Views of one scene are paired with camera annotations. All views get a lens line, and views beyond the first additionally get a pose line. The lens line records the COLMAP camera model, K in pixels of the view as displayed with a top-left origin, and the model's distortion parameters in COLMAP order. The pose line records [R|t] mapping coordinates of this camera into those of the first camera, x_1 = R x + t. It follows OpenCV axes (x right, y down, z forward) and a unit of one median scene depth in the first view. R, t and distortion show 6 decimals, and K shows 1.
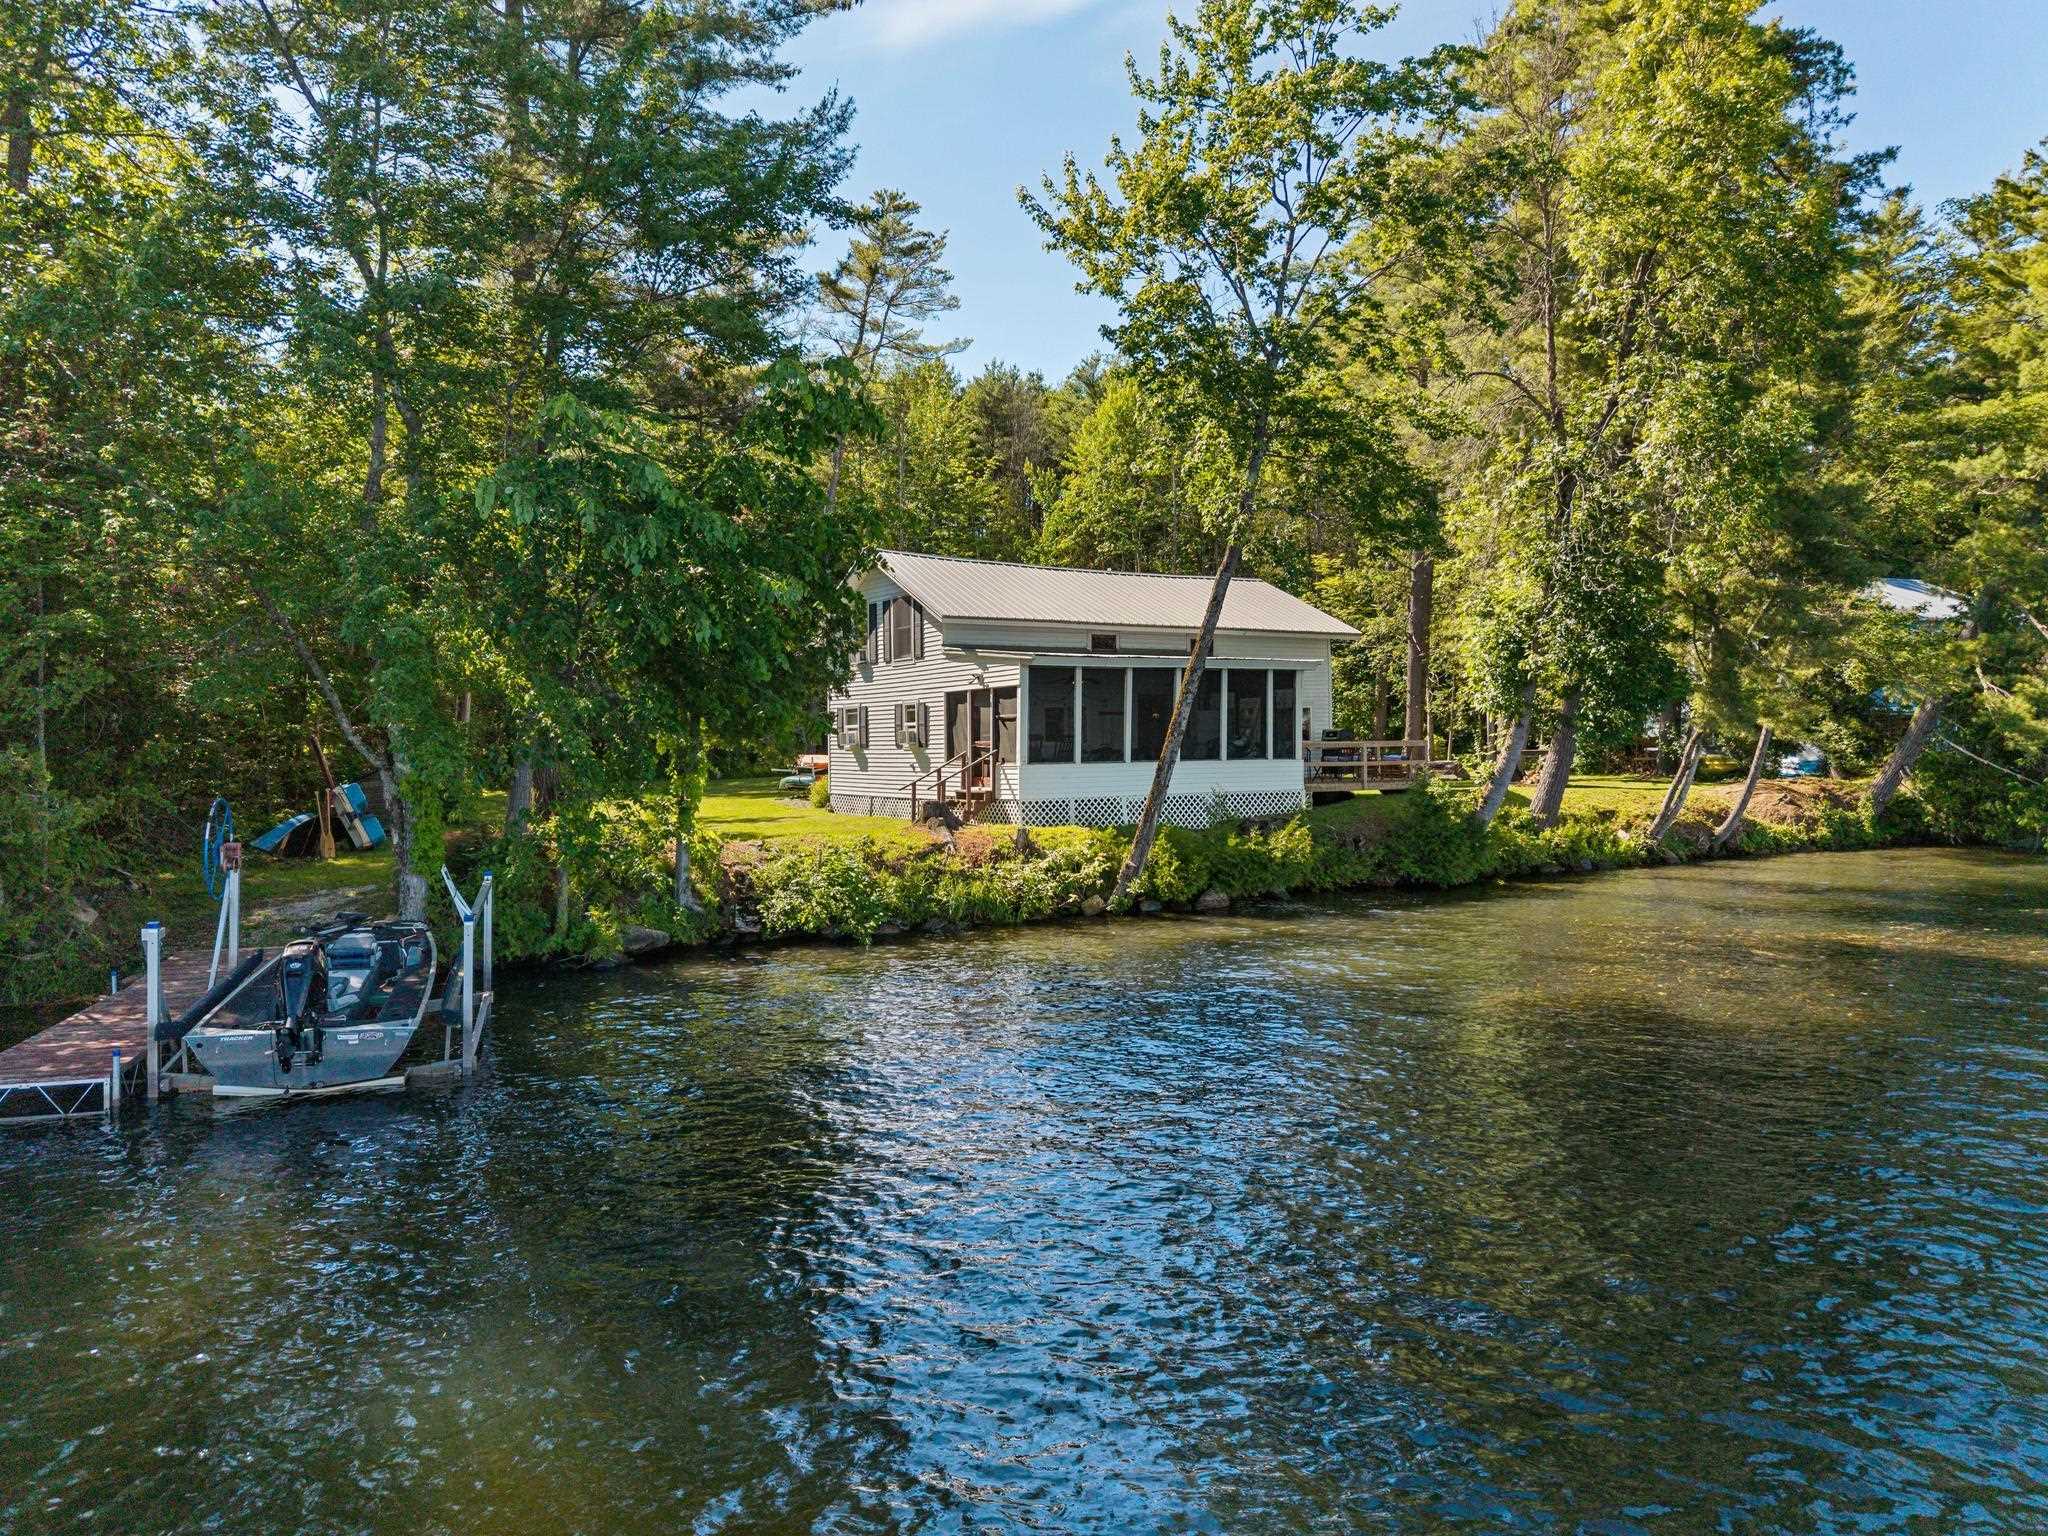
lens RADIAL K [[1443.9, 0, 1030.0], [0, 1443.9, 769.3], [0, 0, 1]] dist [0.050320, -0.059745]
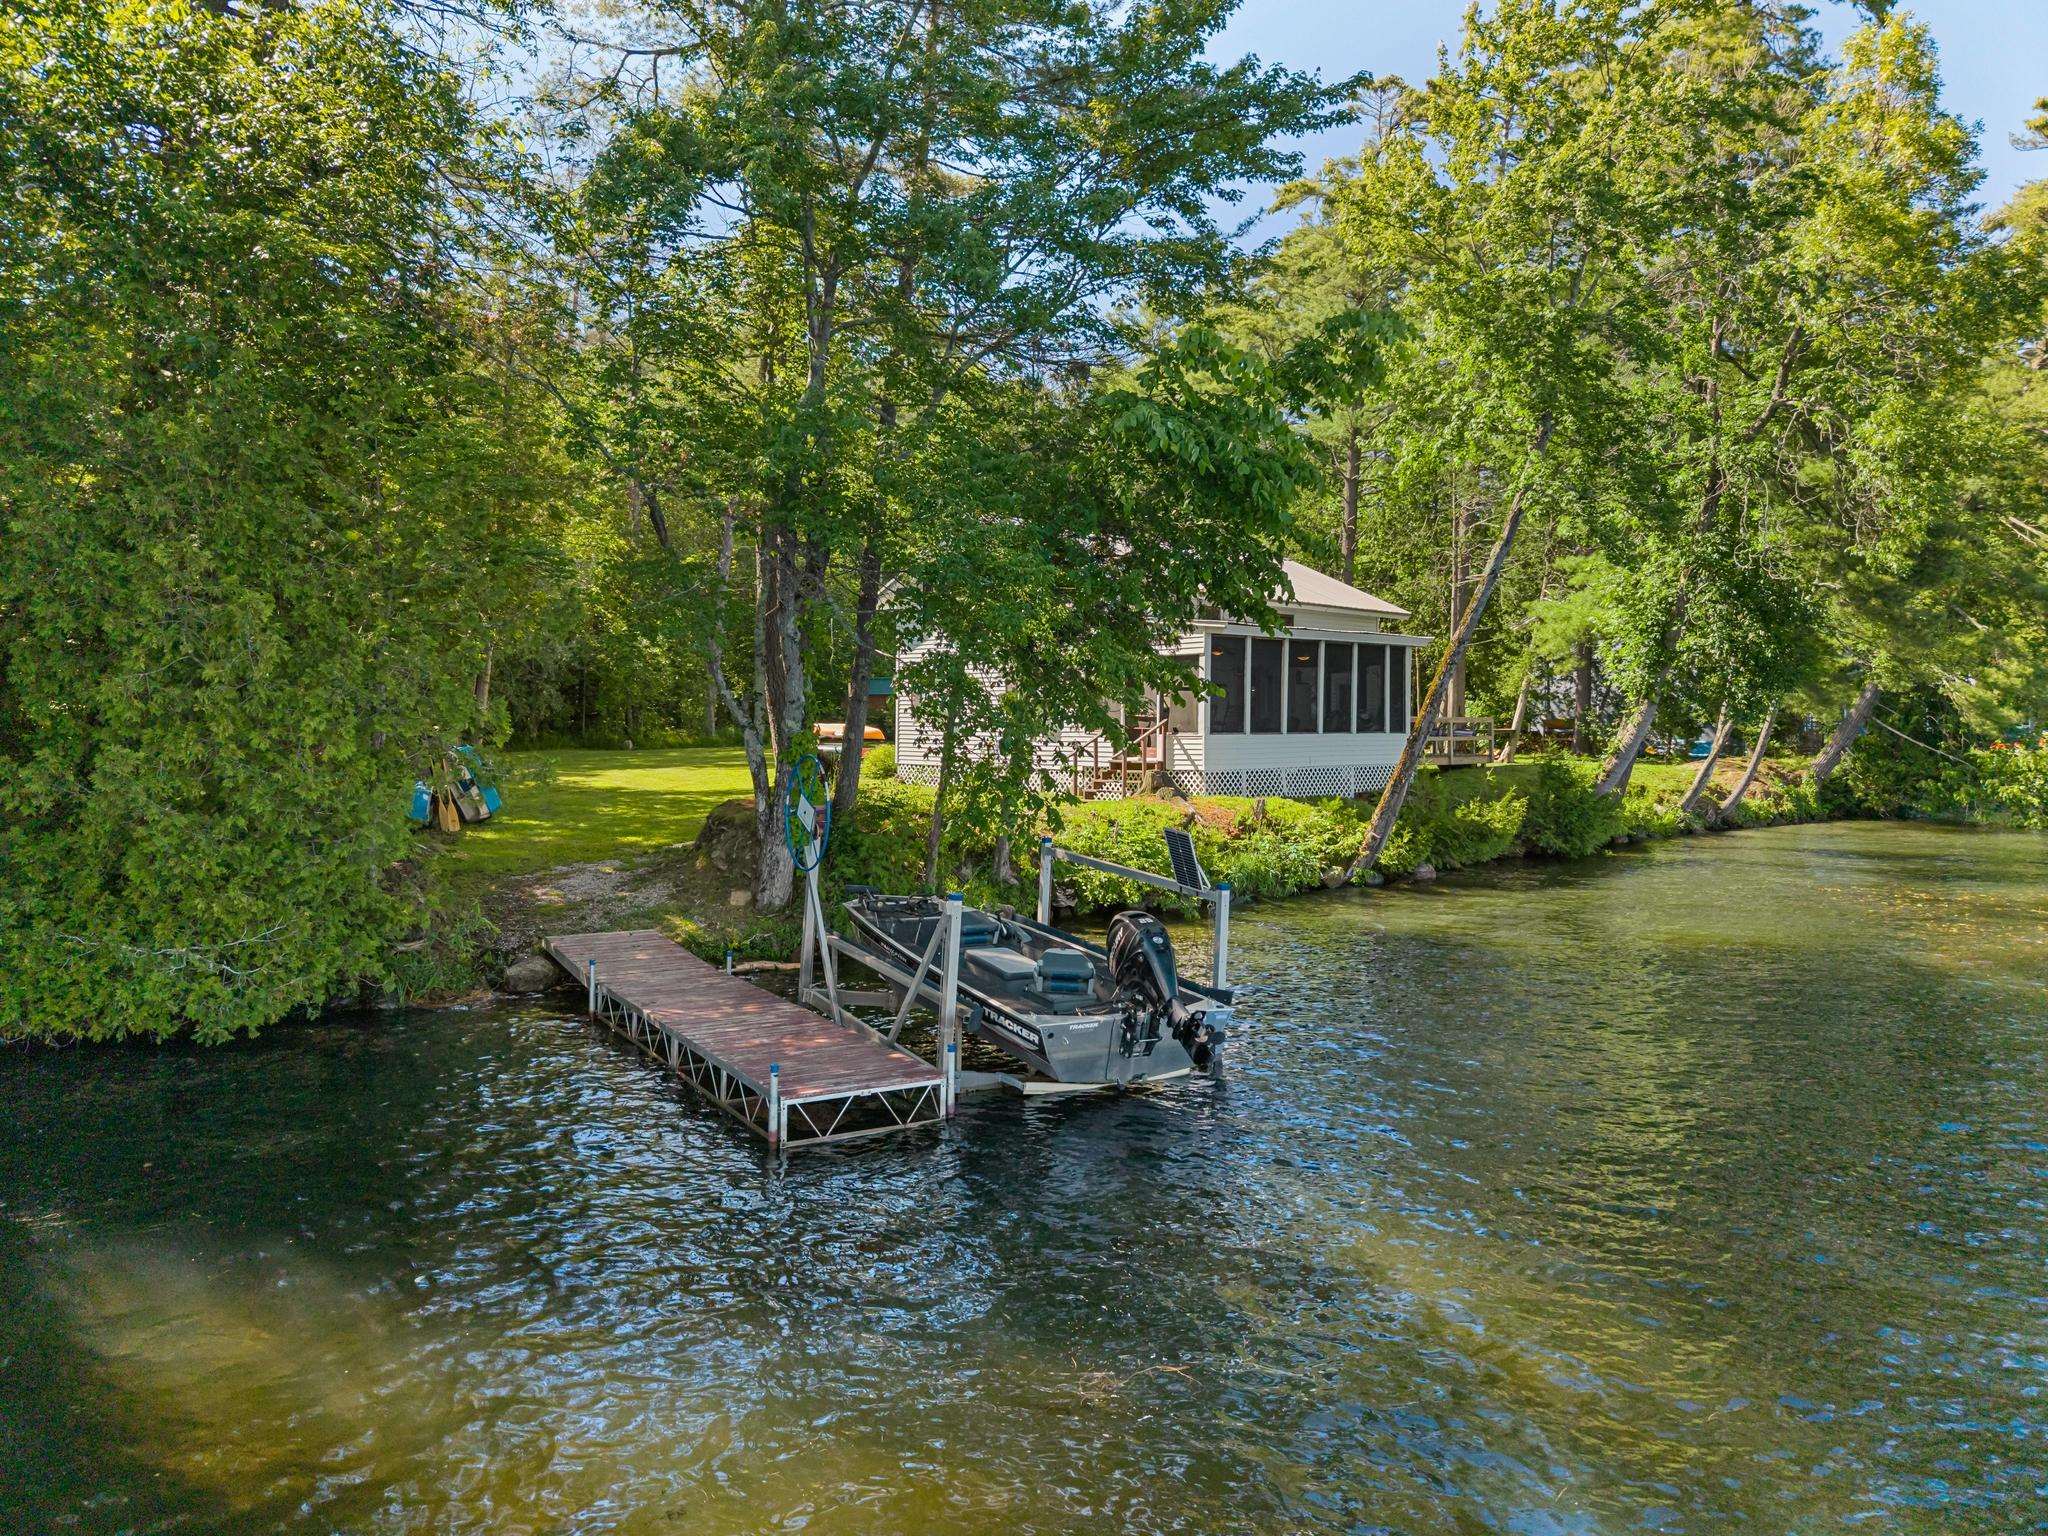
lens RADIAL K [[1443.9, 0, 1030.0], [0, 1443.9, 769.3], [0, 0, 1]] dist [0.050320, -0.059745]
pose [[0.970453, 0.006255, 0.241209, -0.314835], [-0.009020, 0.999906, 0.010362, 0.009544], [-0.241122, -0.012232, 0.970418, 0.071344]]
